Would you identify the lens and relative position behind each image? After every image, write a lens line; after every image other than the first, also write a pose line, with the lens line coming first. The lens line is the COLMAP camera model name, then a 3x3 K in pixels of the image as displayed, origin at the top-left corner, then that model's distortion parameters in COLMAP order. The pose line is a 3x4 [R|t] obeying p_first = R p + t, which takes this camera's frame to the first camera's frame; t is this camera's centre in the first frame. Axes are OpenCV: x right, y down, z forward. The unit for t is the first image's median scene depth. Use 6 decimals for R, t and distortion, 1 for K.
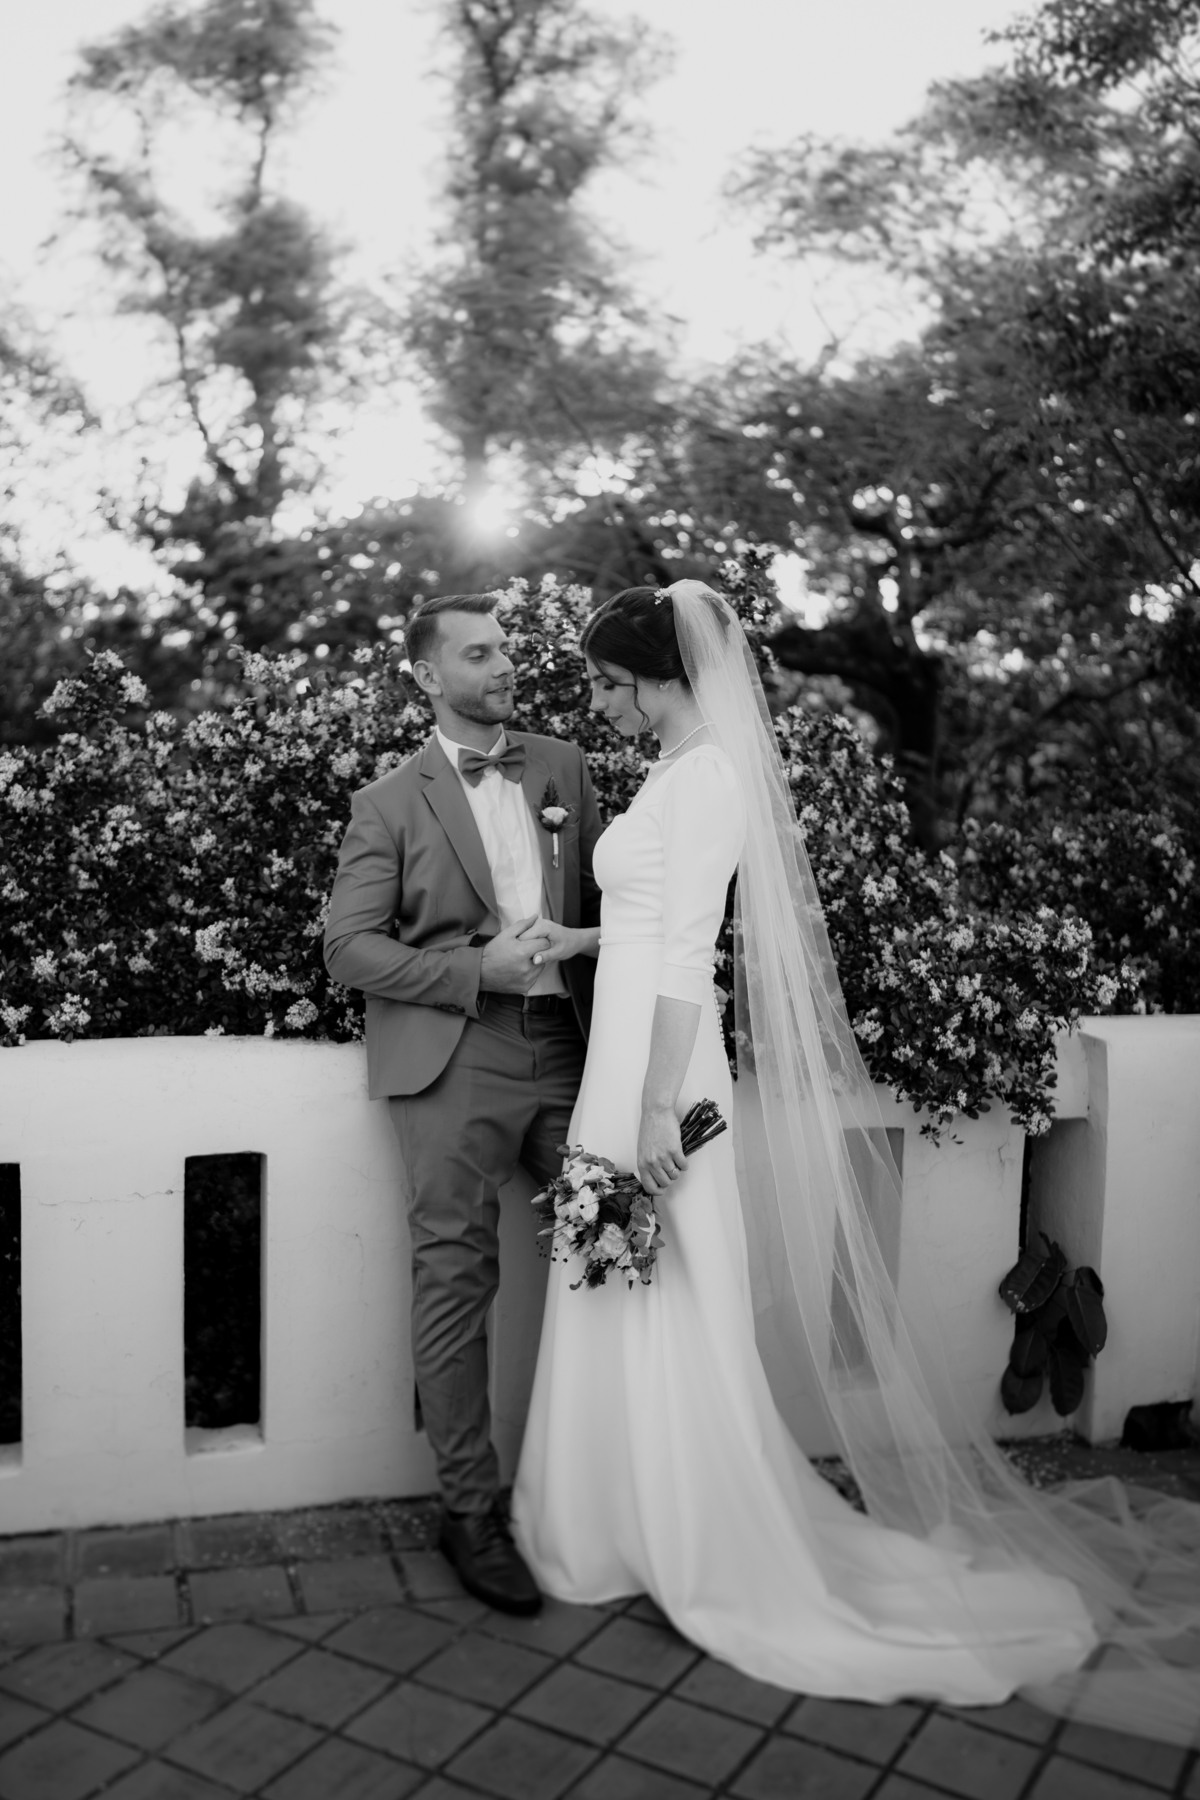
lens RADIAL K [[1773.4, 0, 601.1], [0, 1773.4, 913.1], [0, 0, 1]] dist [-0.064124, 0.011204]
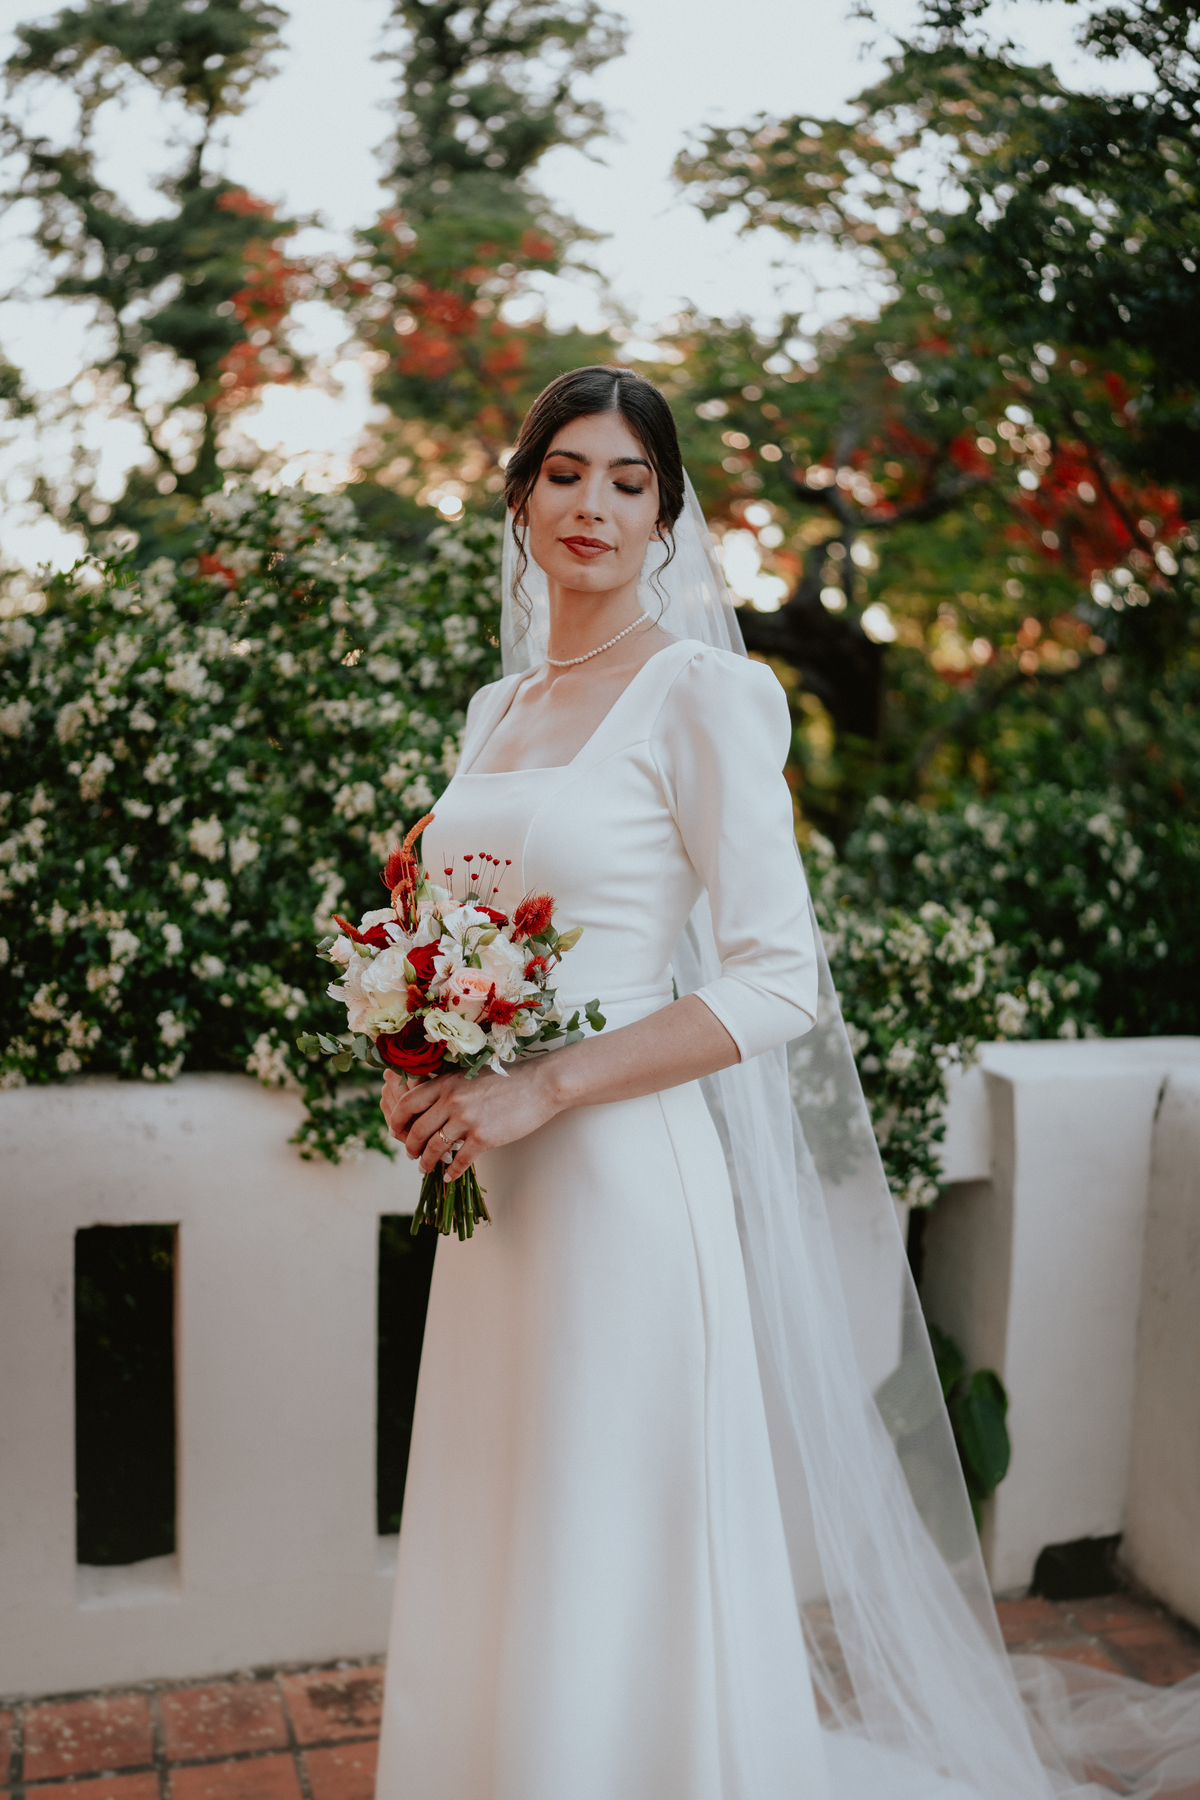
lens RADIAL K [[1801.3, 0, 600.0], [0, 1801.3, 900.0], [0, 0, 1]] dist [-0.118150, 0.004161]
pose [[0.999869, -0.002172, 0.016063, 0.093419], [0.002286, 0.999973, -0.007028, 0.000006], [-0.016047, 0.007064, 0.999846, 0.224234]]
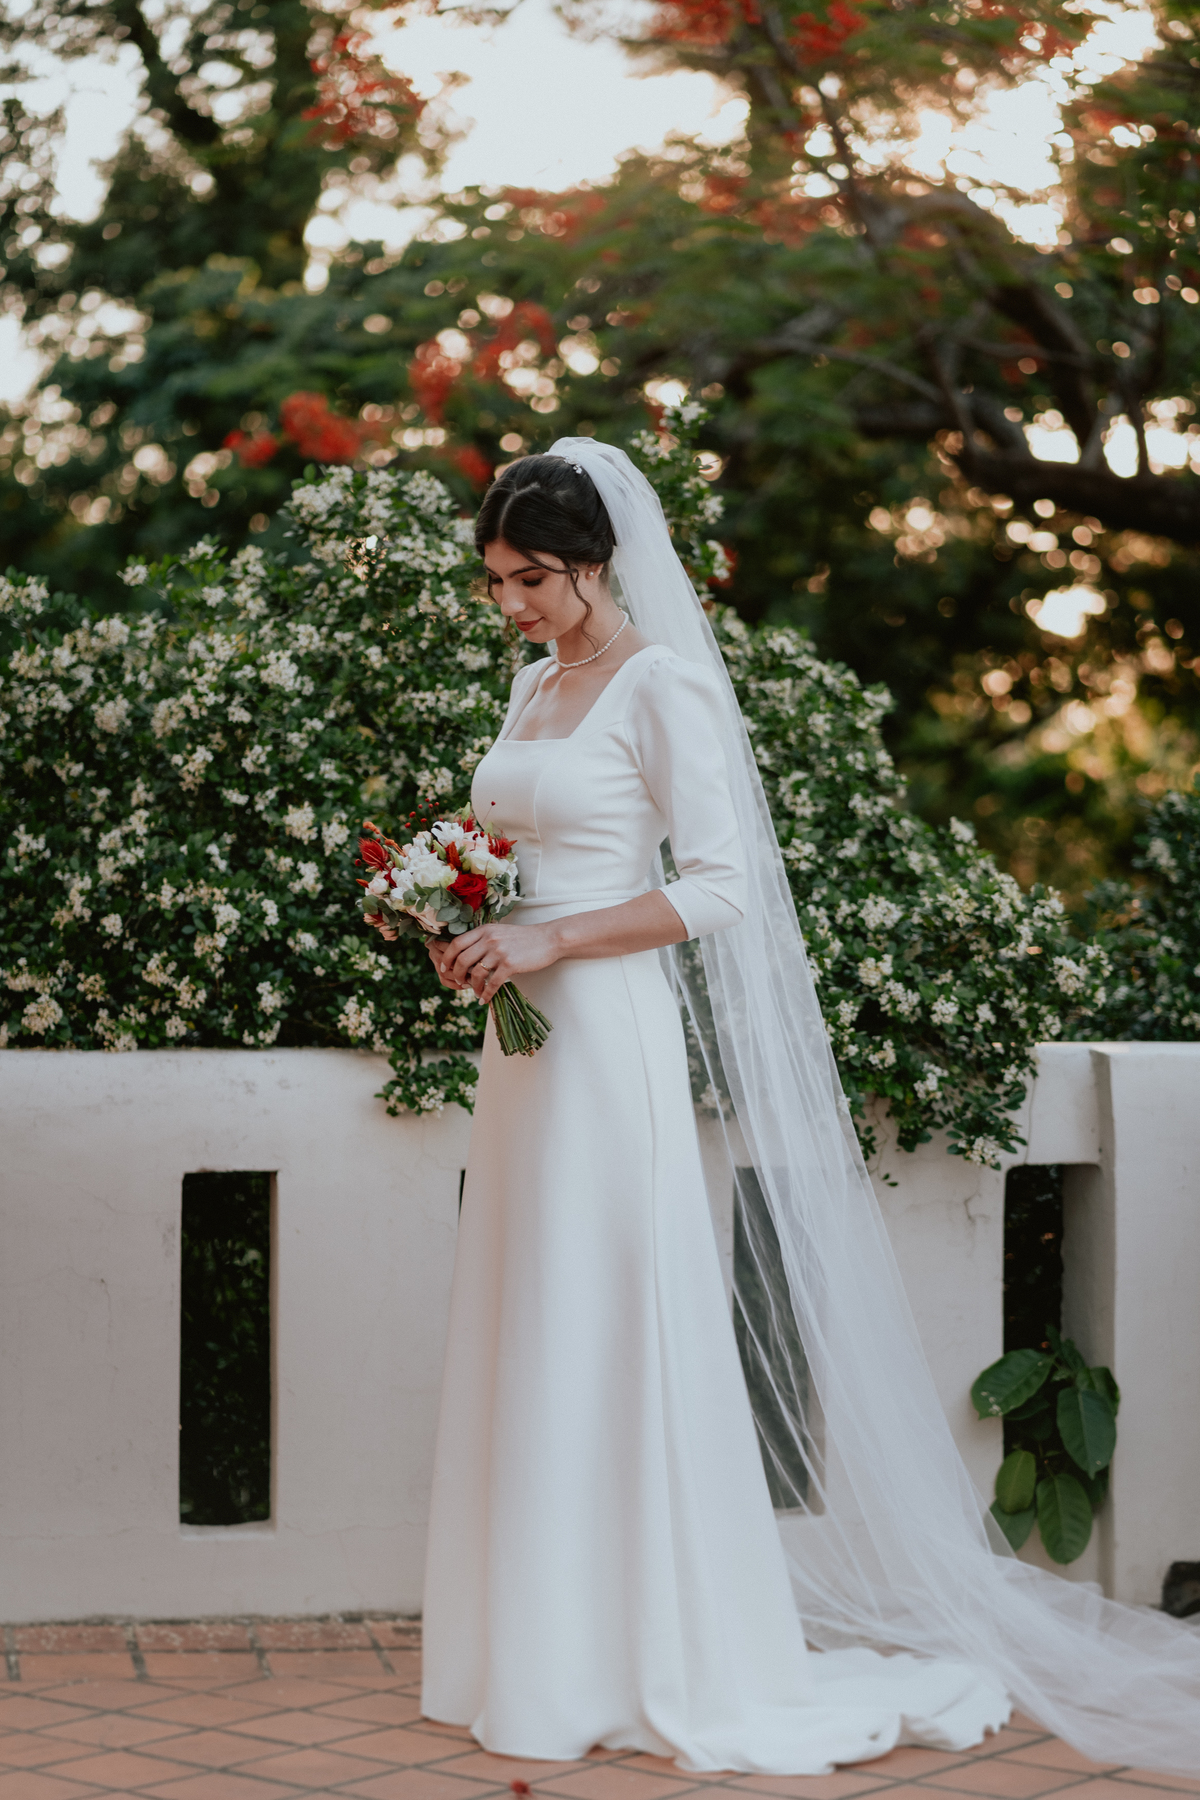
lens RADIAL K [[5364.3, 0, 600.0], [0, 5364.3, 900.0], [0, 0, 1]] dist [0.147834, 0.465020]
pose [[0.989281, -0.023297, -0.144153, 0.398087], [0.013065, 0.997353, -0.071524, 0.165218], [0.145438, 0.068874, 0.986967, -1.269959]]
